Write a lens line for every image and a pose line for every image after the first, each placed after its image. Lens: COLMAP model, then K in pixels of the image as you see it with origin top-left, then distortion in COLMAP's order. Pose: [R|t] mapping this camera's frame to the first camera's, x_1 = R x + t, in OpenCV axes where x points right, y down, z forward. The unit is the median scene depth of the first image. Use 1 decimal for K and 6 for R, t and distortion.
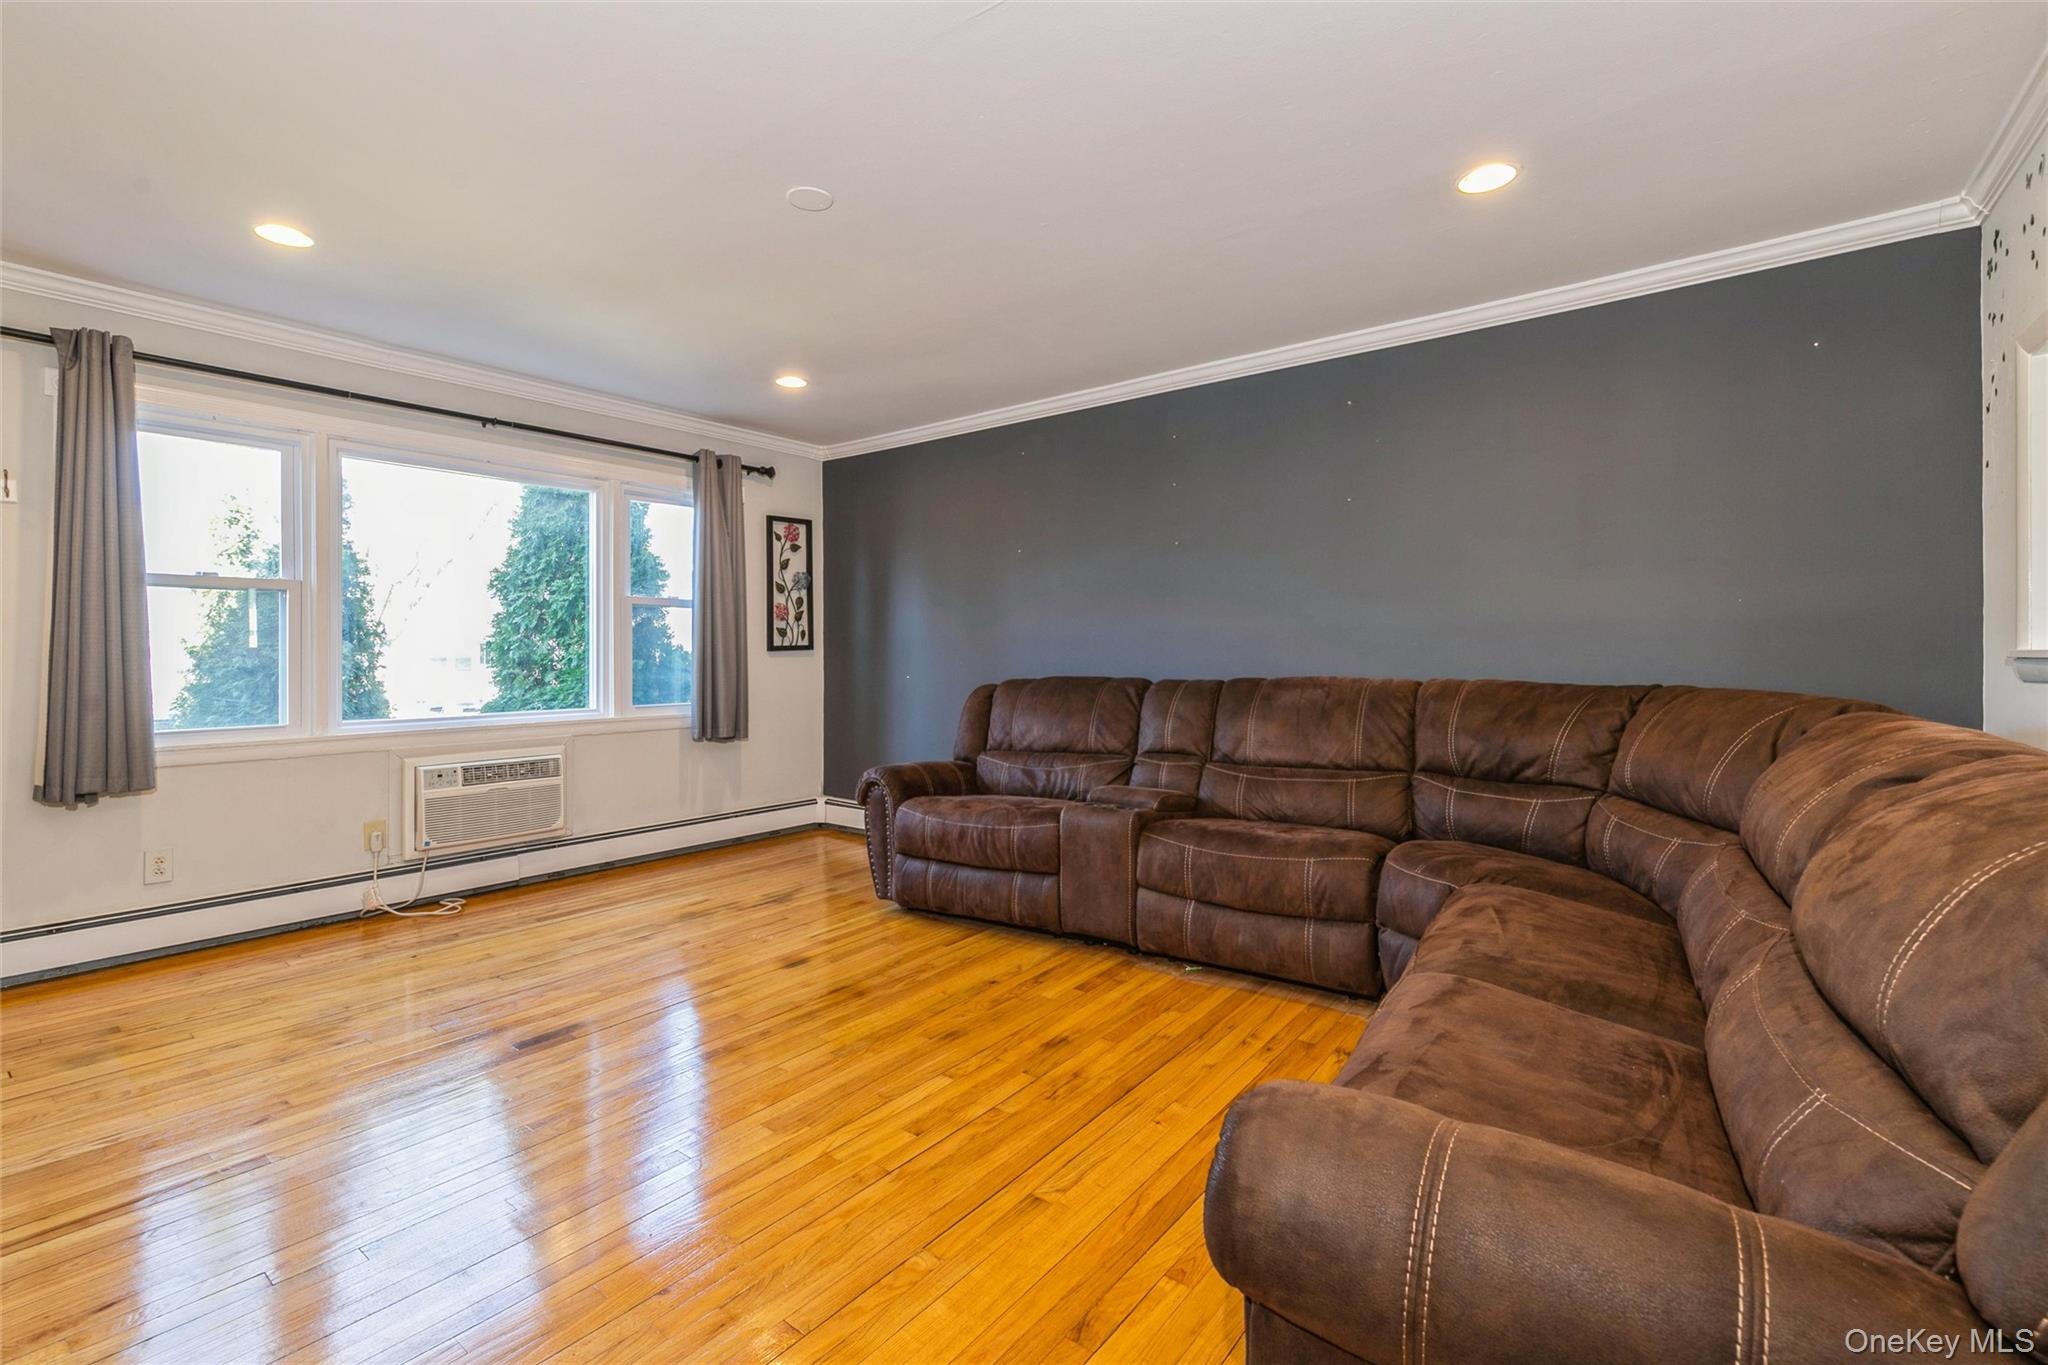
lens RADIAL K [[893.2, 0, 1021.3], [0, 893.2, 661.2], [0, 0, 1]] dist [0.001483, -0.000598]
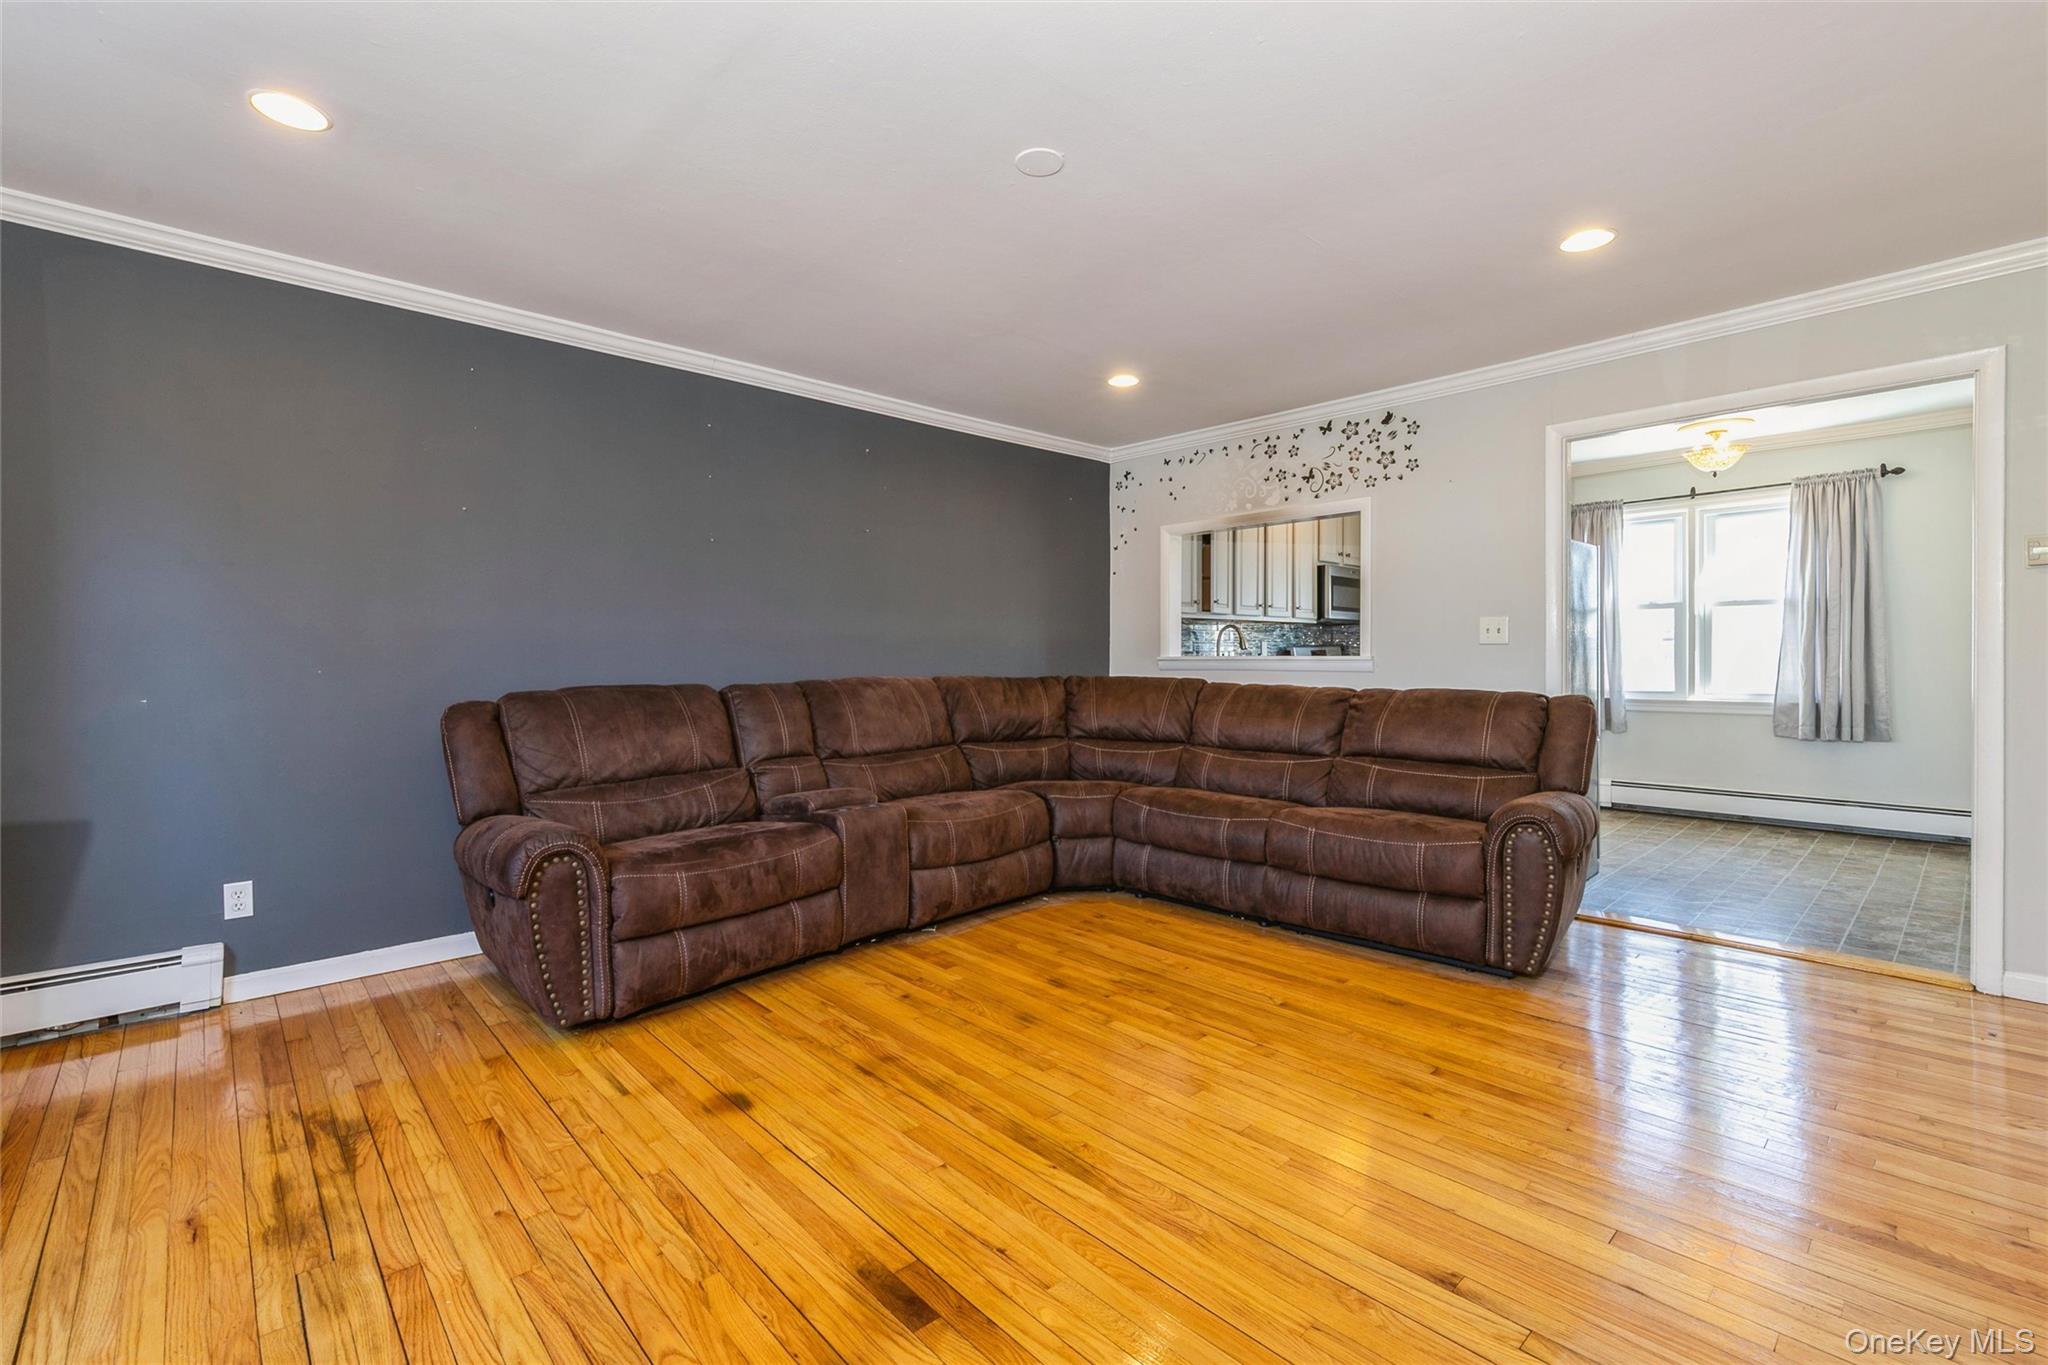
lens RADIAL K [[893.2, 0, 1037.0], [0, 893.2, 667.9], [0, 0, 1]] dist [0.001483, -0.000598]
pose [[0.156294, -0.008428, 0.987675, -0.941039], [0.004850, 0.999958, 0.007765, -0.002883], [-0.987699, 0.003576, 0.156328, 0.693089]]
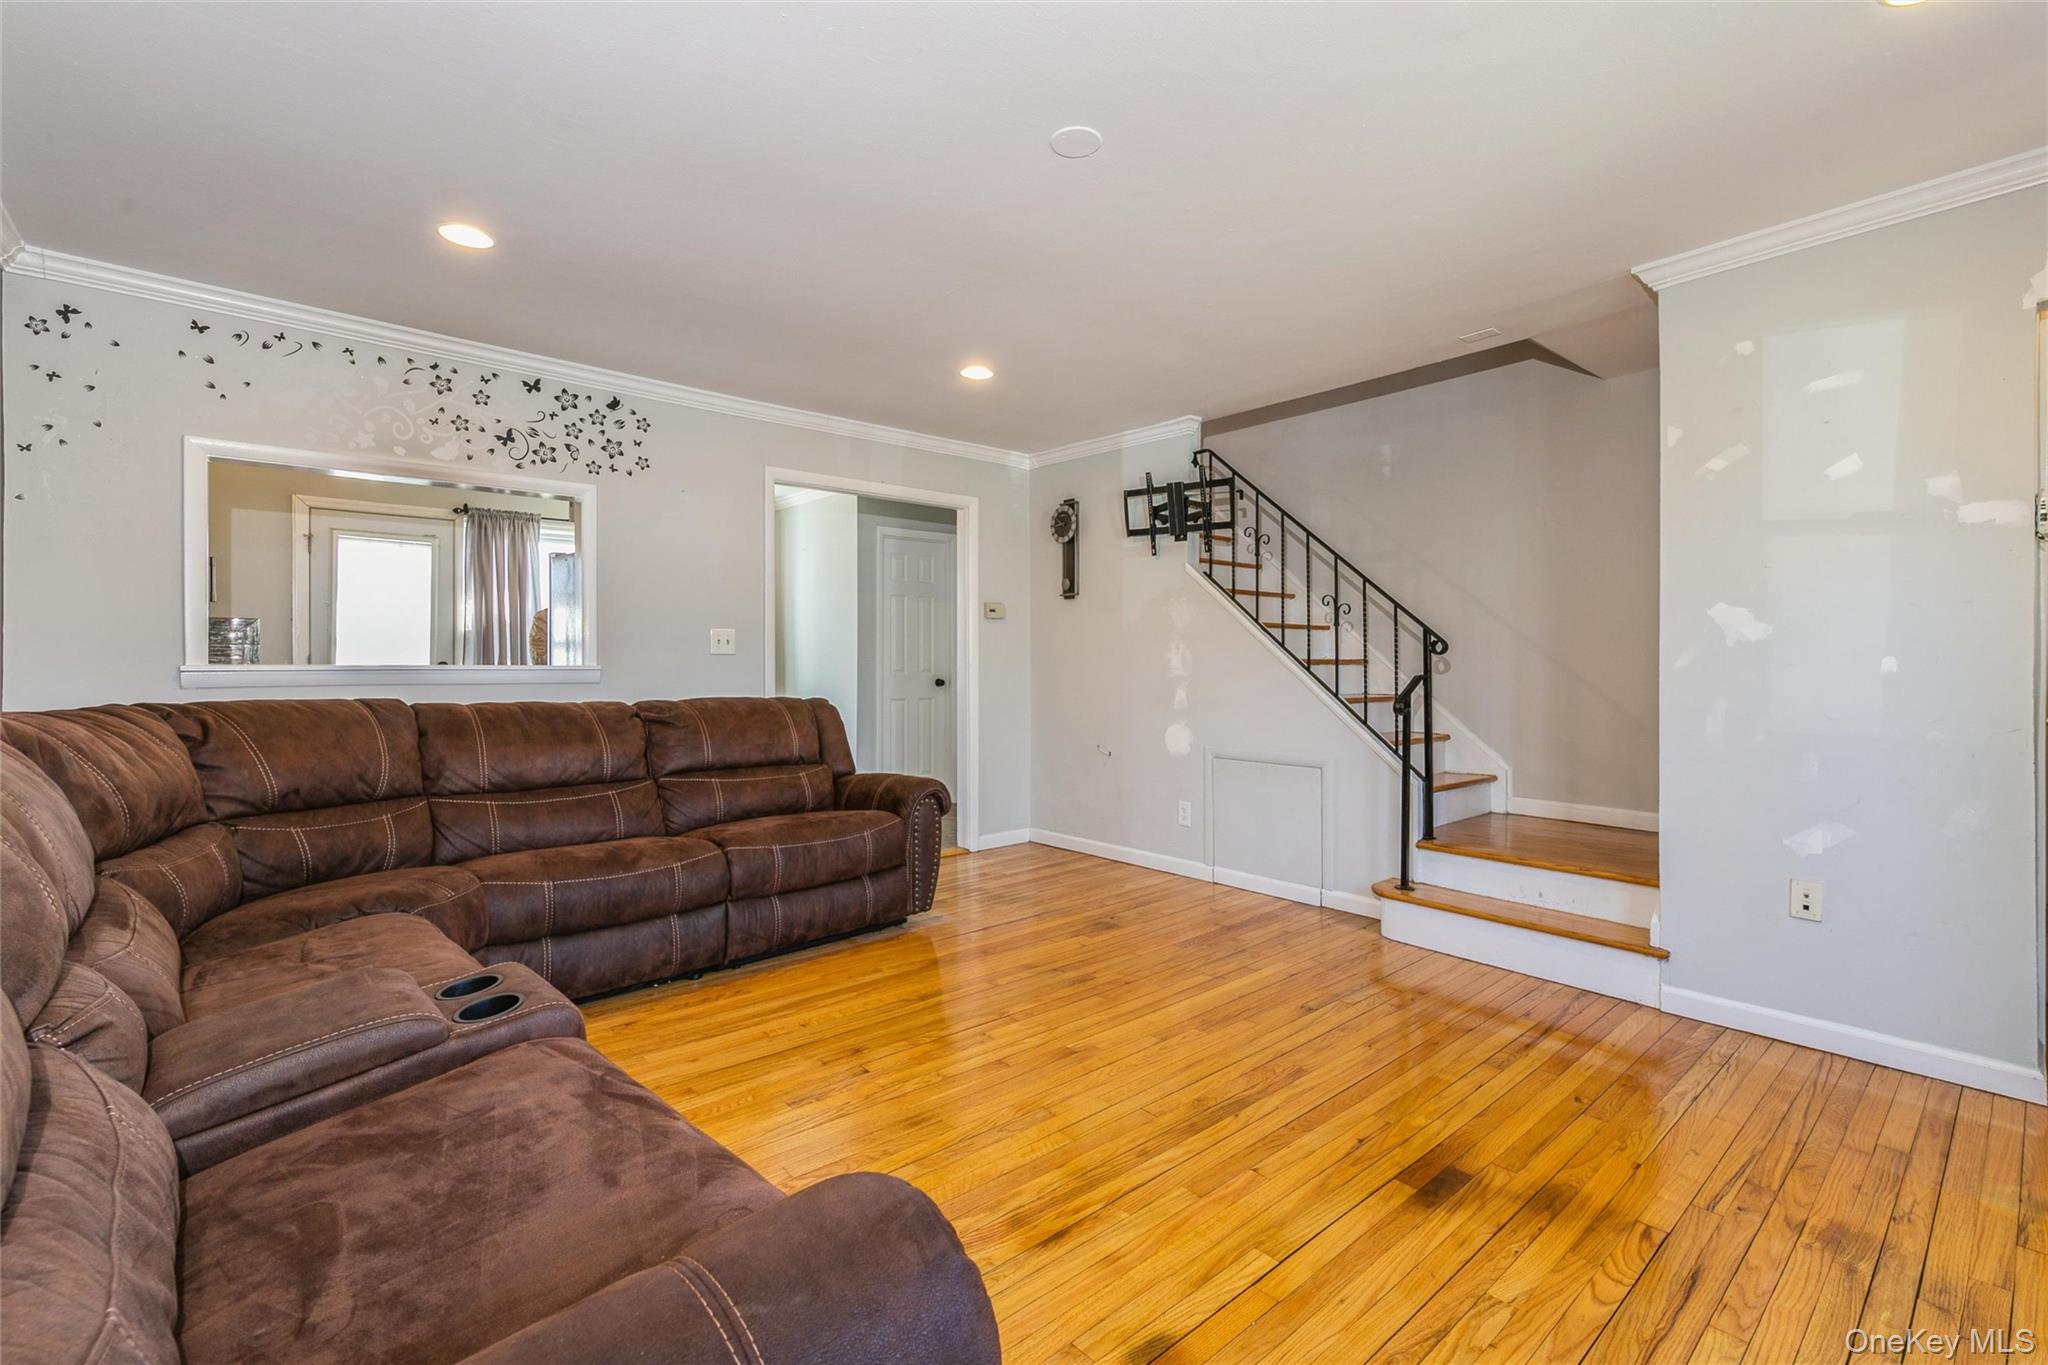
lens RADIAL K [[893.2, 0, 1038.1], [0, 893.2, 672.0], [0, 0, 1]] dist [0.001483, -0.000598]
pose [[-0.981692, 0.001884, 0.190464, -0.295230], [0.003936, 0.999938, 0.010397, -0.009299], [-0.190433, 0.010957, -0.981639, 1.517826]]
